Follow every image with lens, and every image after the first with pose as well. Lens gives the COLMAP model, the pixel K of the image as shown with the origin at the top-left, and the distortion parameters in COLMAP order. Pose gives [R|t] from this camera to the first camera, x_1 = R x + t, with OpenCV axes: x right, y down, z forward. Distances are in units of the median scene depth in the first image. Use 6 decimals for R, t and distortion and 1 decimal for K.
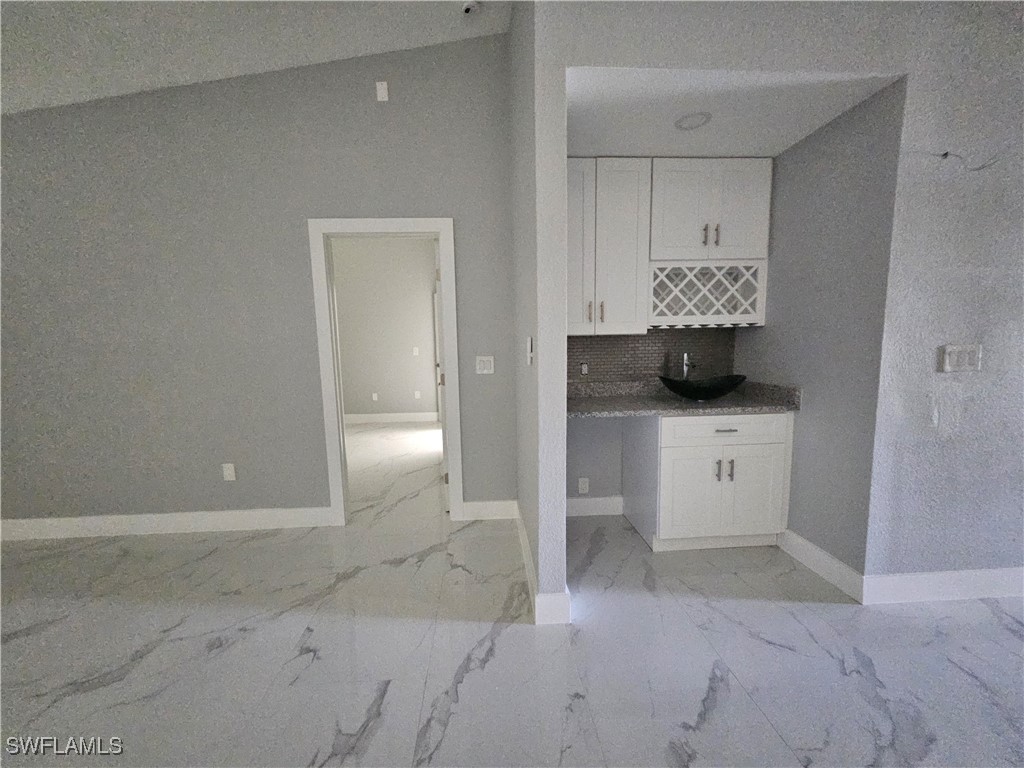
lens RADIAL K [[402.0, 0, 504.2], [0, 402.0, 383.8], [0, 0, 1]] dist [0.008830, 0.000109]
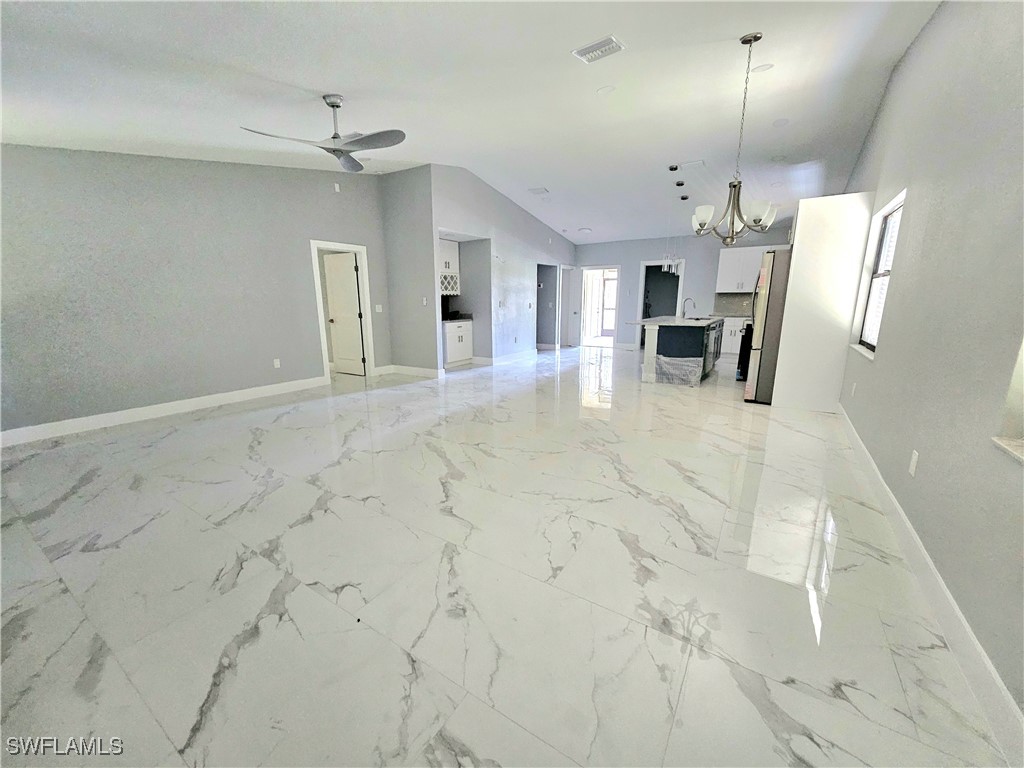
lens RADIAL K [[402.0, 0, 504.2], [0, 402.0, 383.8], [0, 0, 1]] dist [0.008830, 0.000109]
pose [[0.593421, -0.149437, 0.790898, -1.778942], [0.083735, 0.988744, 0.123991, 0.184271], [-0.800525, -0.007353, 0.599255, -1.189566]]
